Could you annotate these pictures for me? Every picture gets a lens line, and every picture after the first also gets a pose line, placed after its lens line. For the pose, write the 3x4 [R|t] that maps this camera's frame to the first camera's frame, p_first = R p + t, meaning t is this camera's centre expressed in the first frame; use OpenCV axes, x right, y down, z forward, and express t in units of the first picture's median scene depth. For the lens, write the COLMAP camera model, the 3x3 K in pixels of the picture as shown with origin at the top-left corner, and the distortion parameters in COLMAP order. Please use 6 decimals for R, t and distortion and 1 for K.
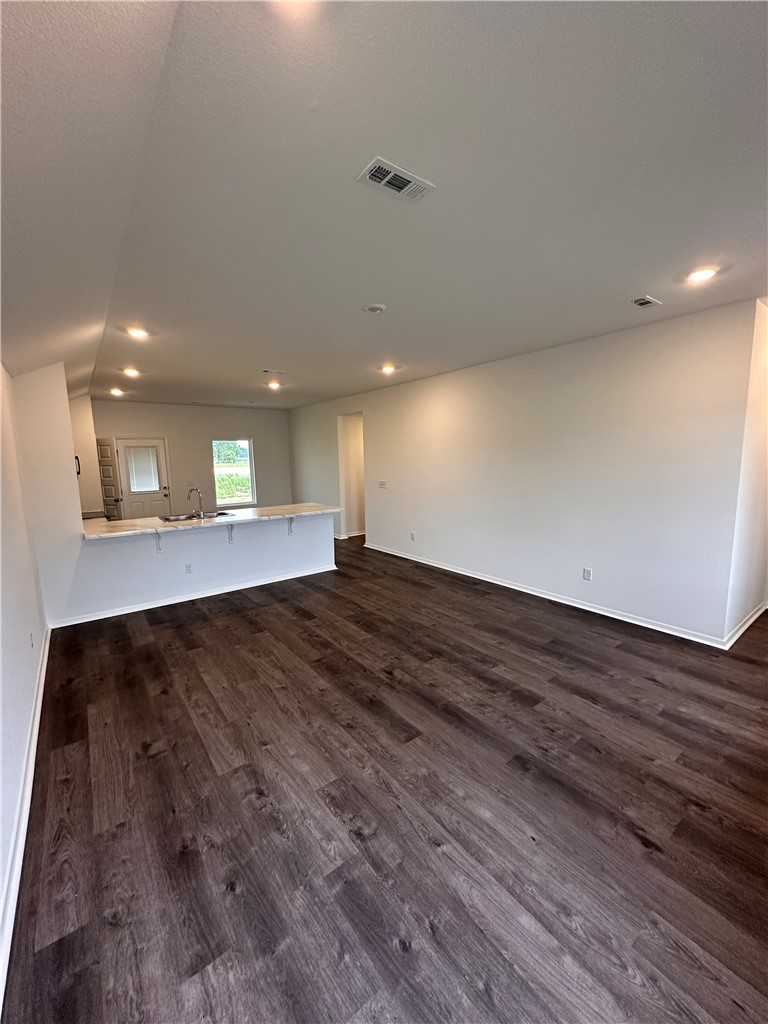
lens RADIAL K [[406.6, 0, 385.2], [0, 406.6, 512.2], [0, 0, 1]] dist [-0.001384, 0.000345]
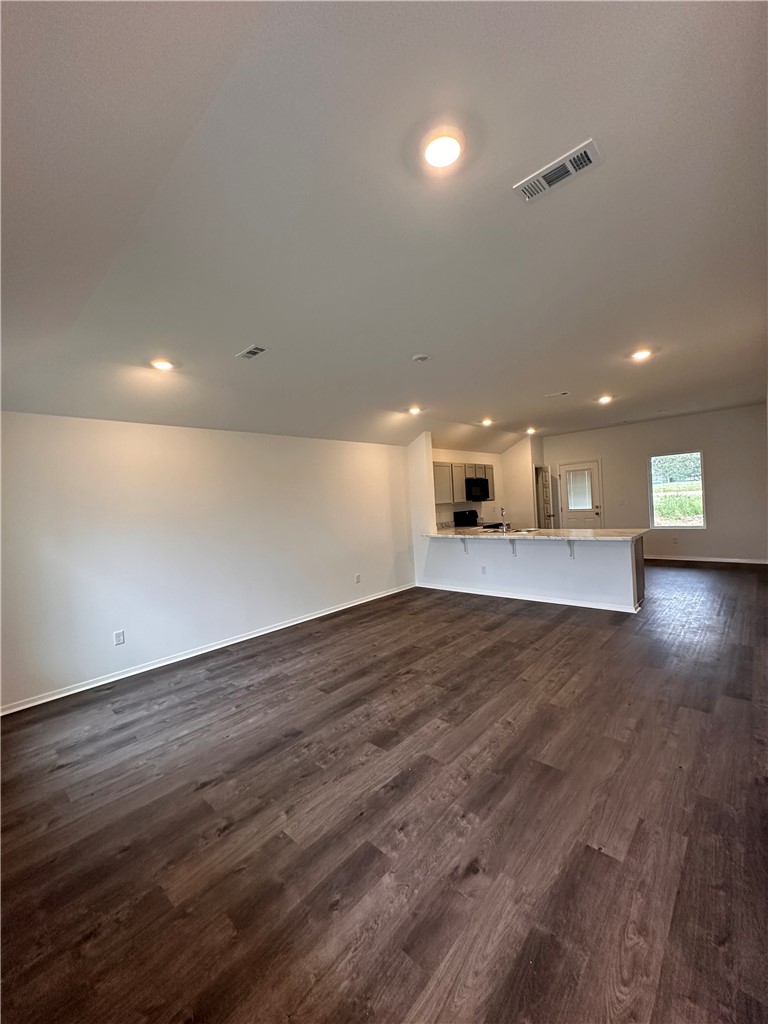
lens RADIAL K [[406.6, 0, 385.2], [0, 406.6, 512.2], [0, 0, 1]] dist [-0.001384, 0.000345]
pose [[0.172197, 0.035659, -0.984417, 1.217177], [-0.075052, 0.996915, 0.022983, -0.083193], [0.982199, 0.069924, 0.174342, 0.778829]]
